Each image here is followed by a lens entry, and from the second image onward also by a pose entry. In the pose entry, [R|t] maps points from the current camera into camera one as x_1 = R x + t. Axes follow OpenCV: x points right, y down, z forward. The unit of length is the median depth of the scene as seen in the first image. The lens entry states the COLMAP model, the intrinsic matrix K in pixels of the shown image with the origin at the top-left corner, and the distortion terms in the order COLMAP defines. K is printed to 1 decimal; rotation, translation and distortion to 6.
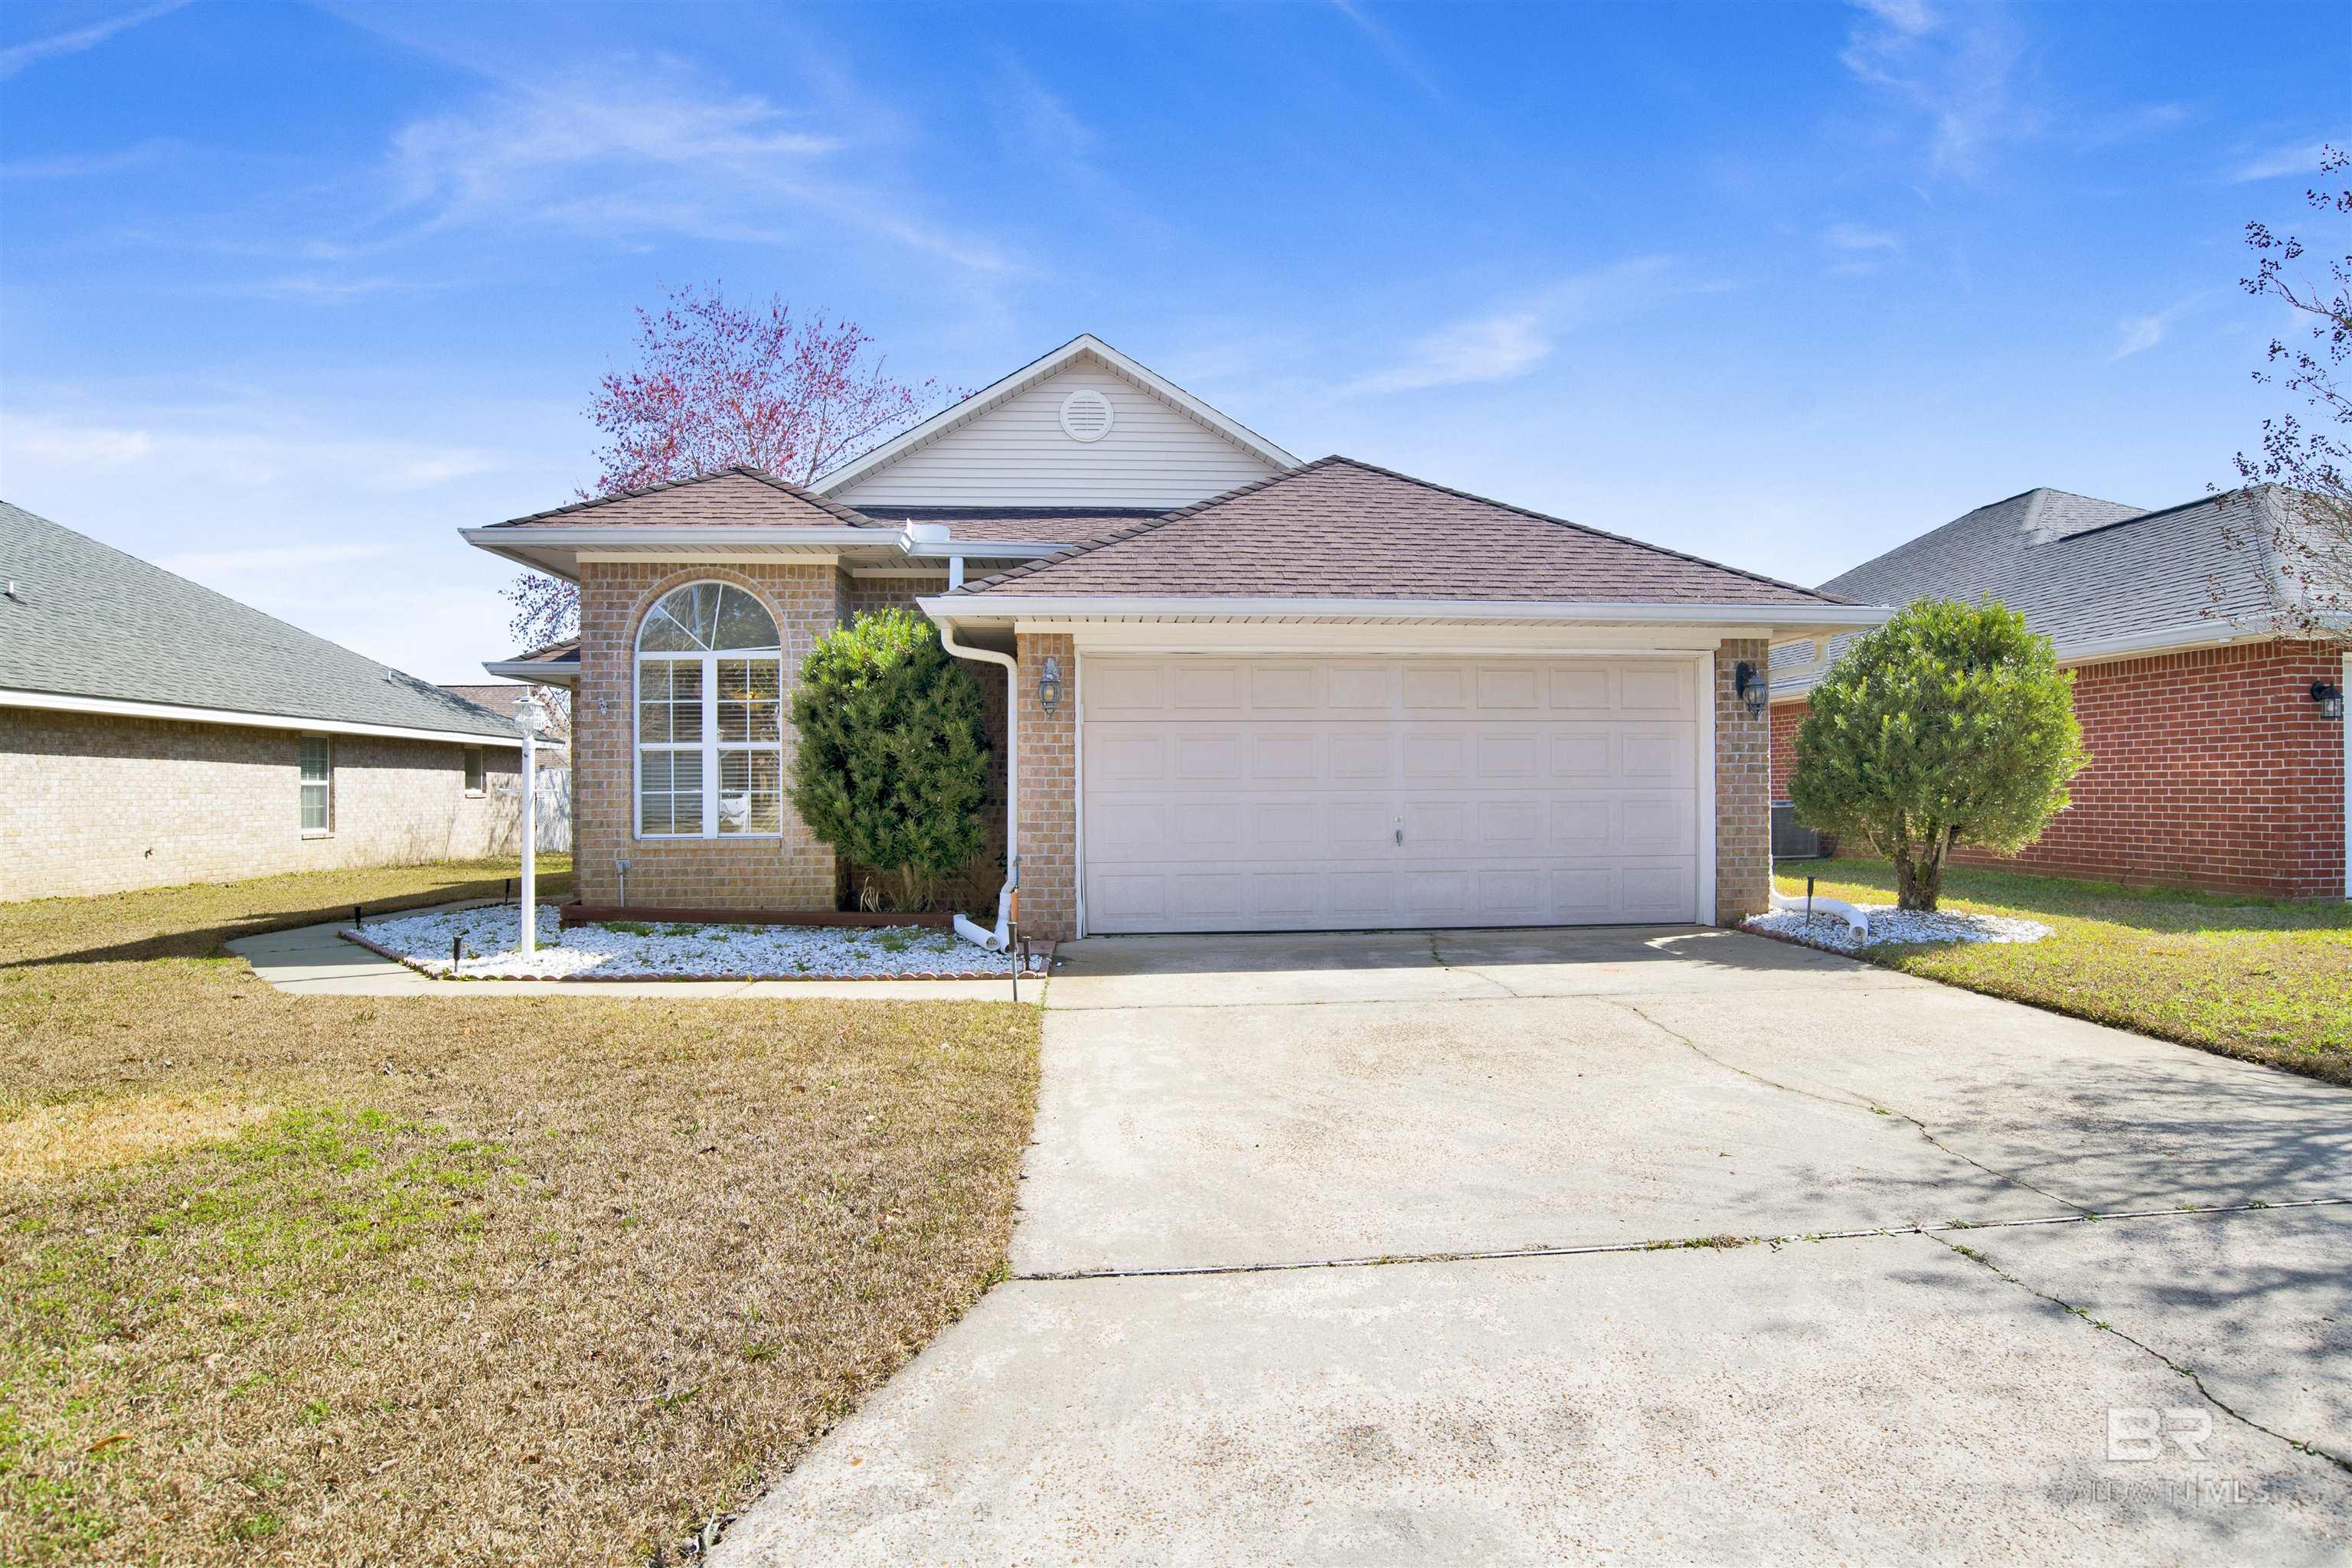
lens RADIAL K [[1254.0, 0, 1176.0], [0, 1254.0, 784.0], [0, 0, 1]] dist [-0.041355, 0.002926]
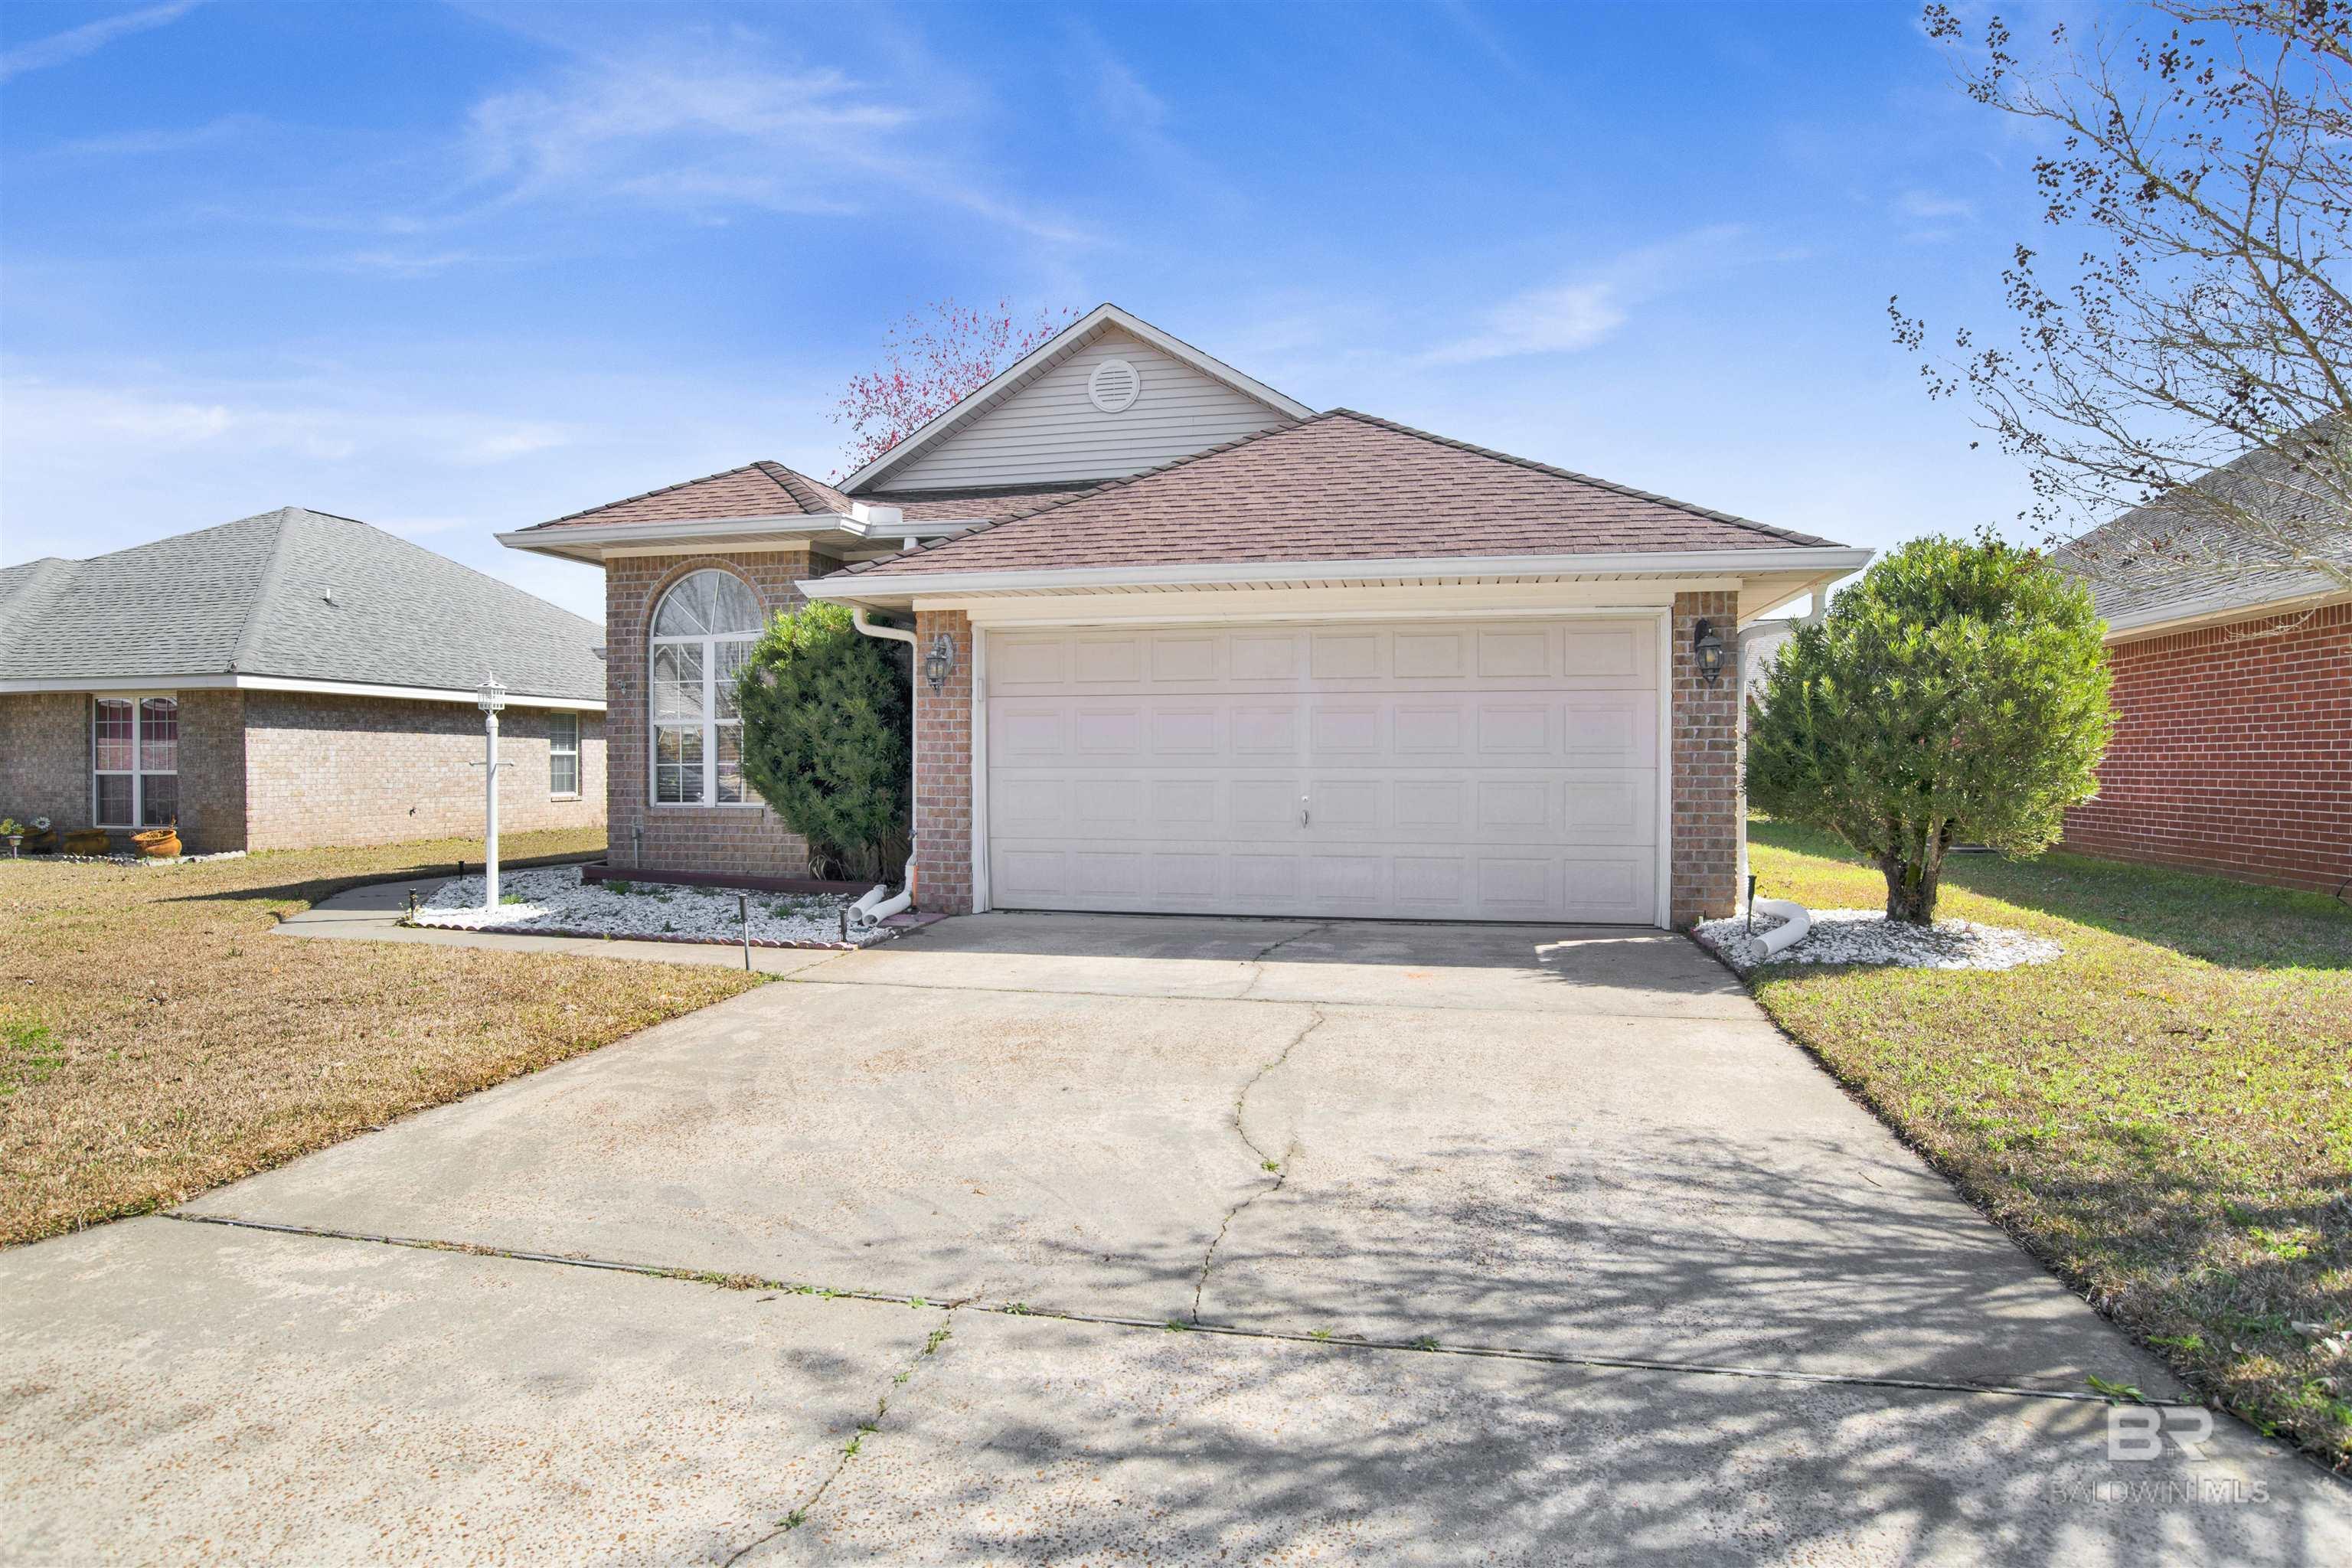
lens RADIAL K [[1249.6, 0, 1175.6], [0, 1249.6, 779.1], [0, 0, 1]] dist [-0.048727, 0.014490]
pose [[0.956624, 0.009970, -0.291156, 0.334855], [-0.004001, 0.999770, 0.021090, -0.005468], [0.291300, -0.019011, 0.956443, 0.082950]]
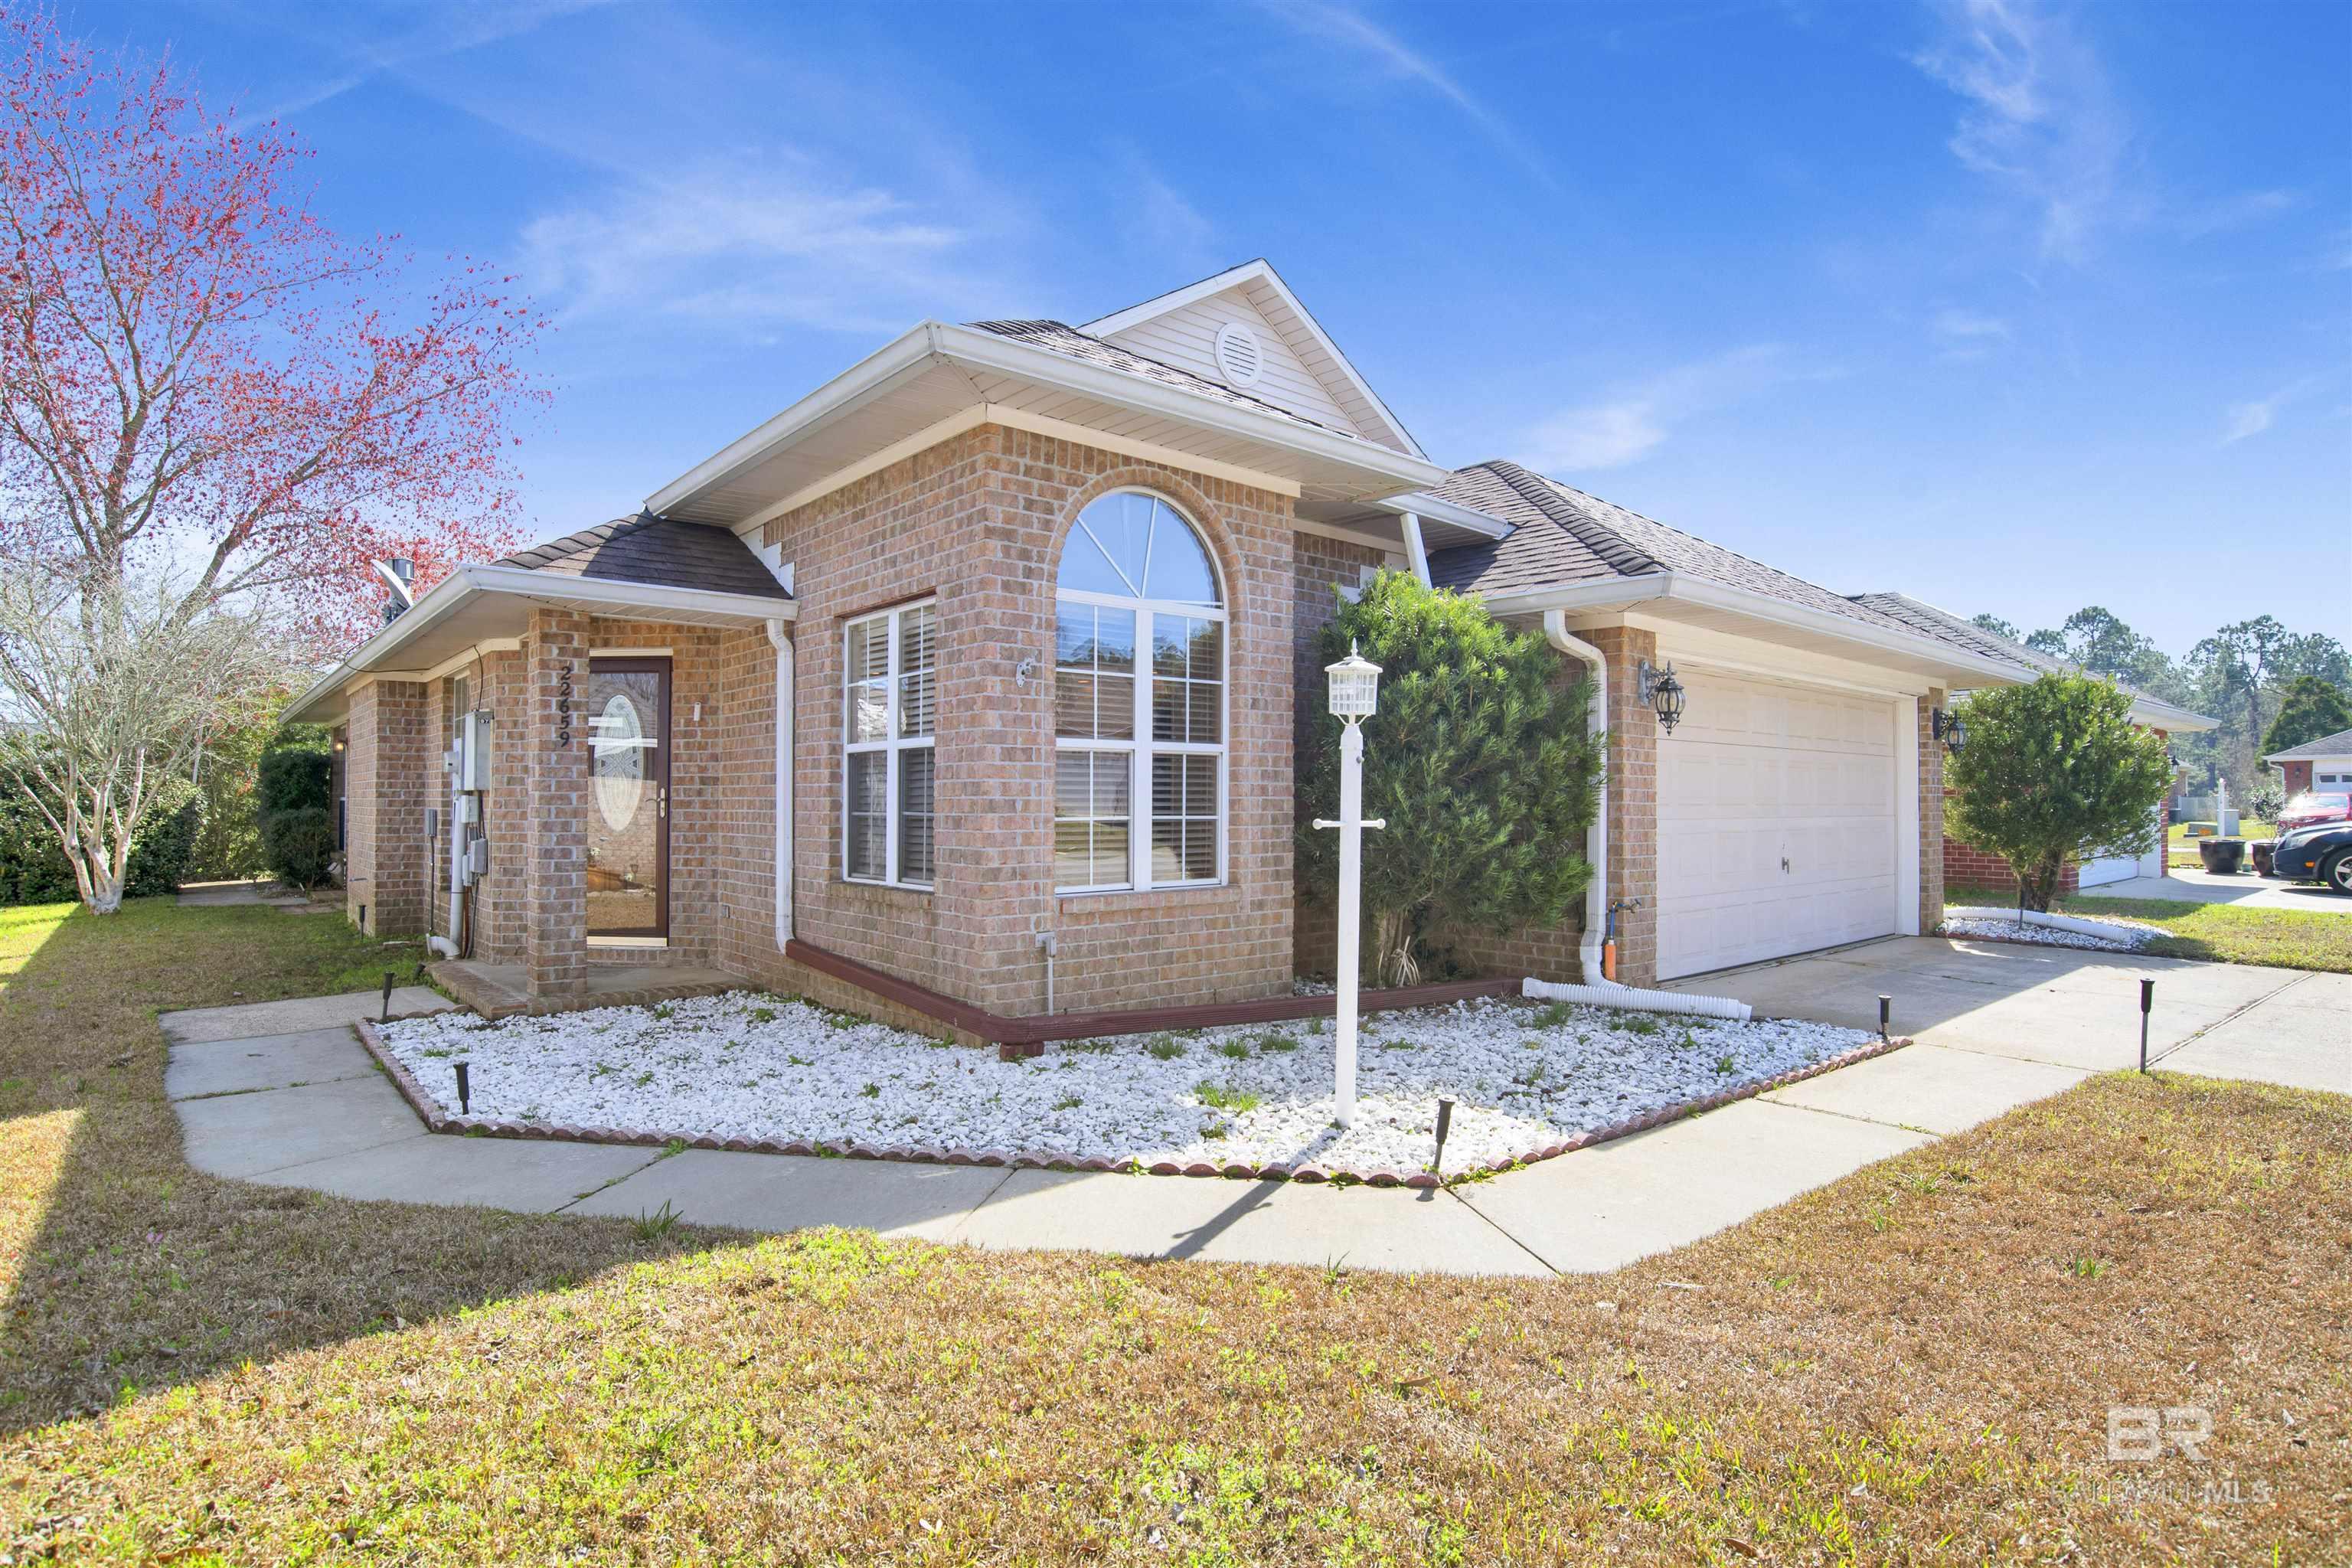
lens RADIAL K [[1233.0, 0, 1186.3], [0, 1233.0, 775.7], [0, 0, 1]] dist [-0.042336, 0.000569]
pose [[0.791078, 0.021318, 0.611343, -0.752691], [-0.013335, 0.999756, -0.017606, -0.004627], [-0.611569, 0.005775, 0.791170, 0.490400]]
